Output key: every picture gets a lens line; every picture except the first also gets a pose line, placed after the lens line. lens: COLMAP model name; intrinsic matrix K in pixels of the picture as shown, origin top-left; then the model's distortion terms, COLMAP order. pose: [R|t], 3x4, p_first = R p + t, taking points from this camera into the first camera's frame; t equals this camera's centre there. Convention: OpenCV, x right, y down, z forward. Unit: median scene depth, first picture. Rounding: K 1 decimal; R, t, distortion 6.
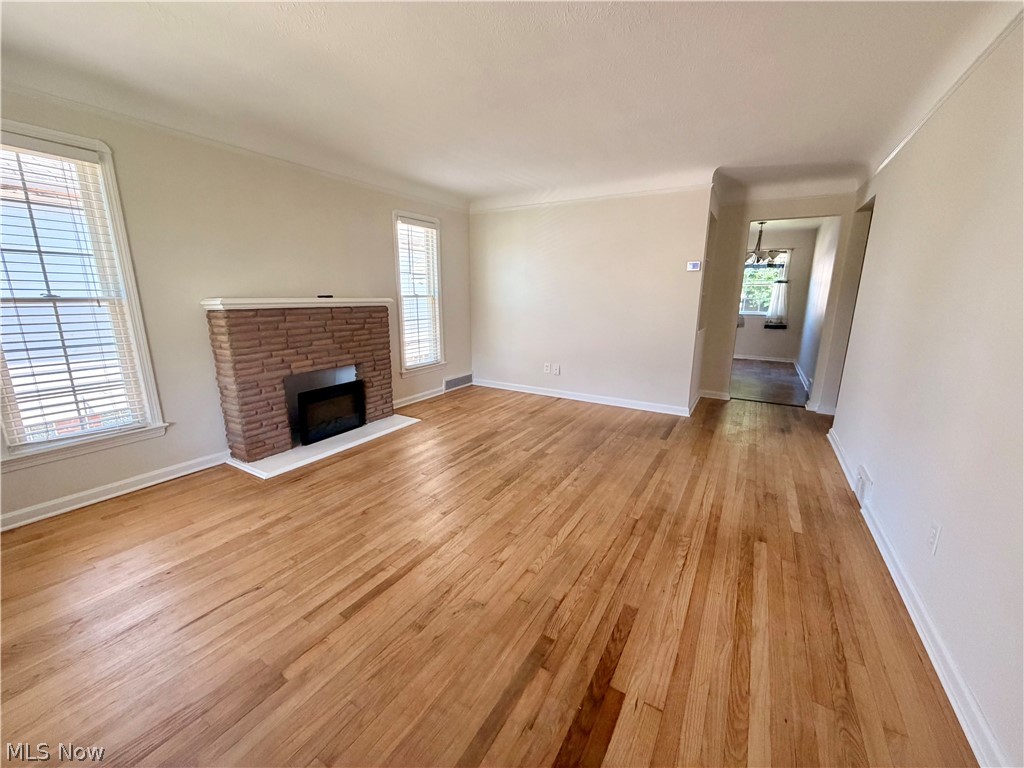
lens RADIAL K [[409.8, 0, 511.4], [0, 409.8, 385.2], [0, 0, 1]] dist [-0.001339, 0.000188]
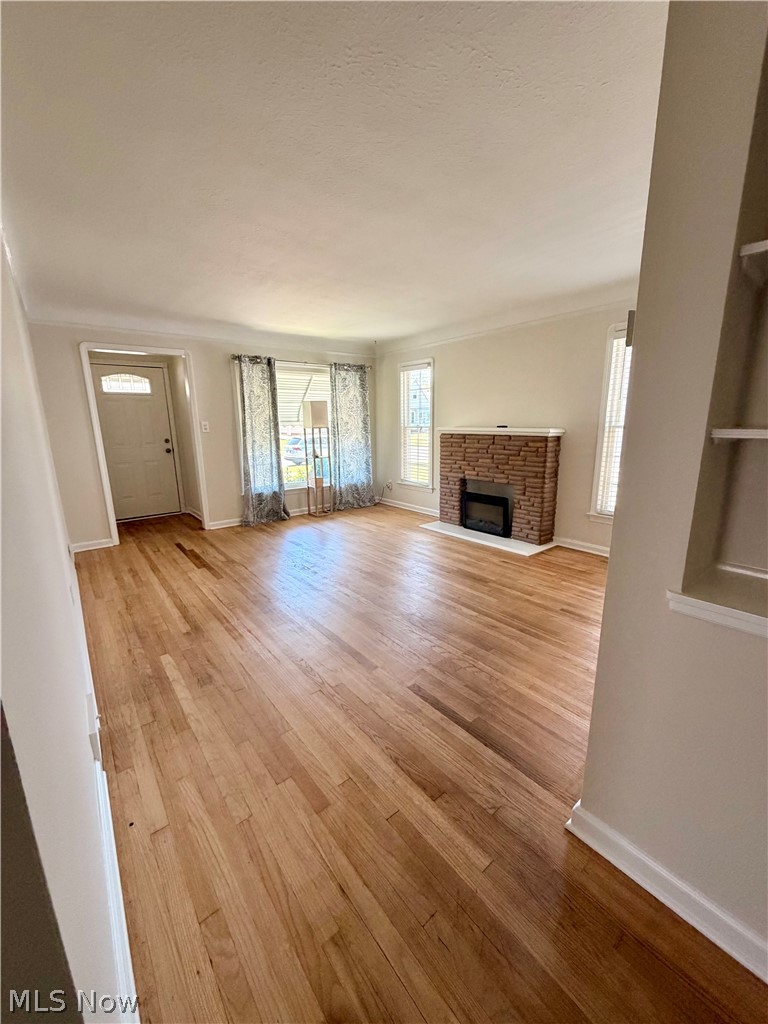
lens RADIAL K [[409.8, 0, 383.4], [0, 409.8, 513.6], [0, 0, 1]] dist [-0.001339, 0.000188]
pose [[-0.359295, 0.207750, -0.909806, 0.942621], [-0.191821, 0.937649, 0.289860, -0.275625], [0.913297, 0.278666, -0.297042, 1.178989]]
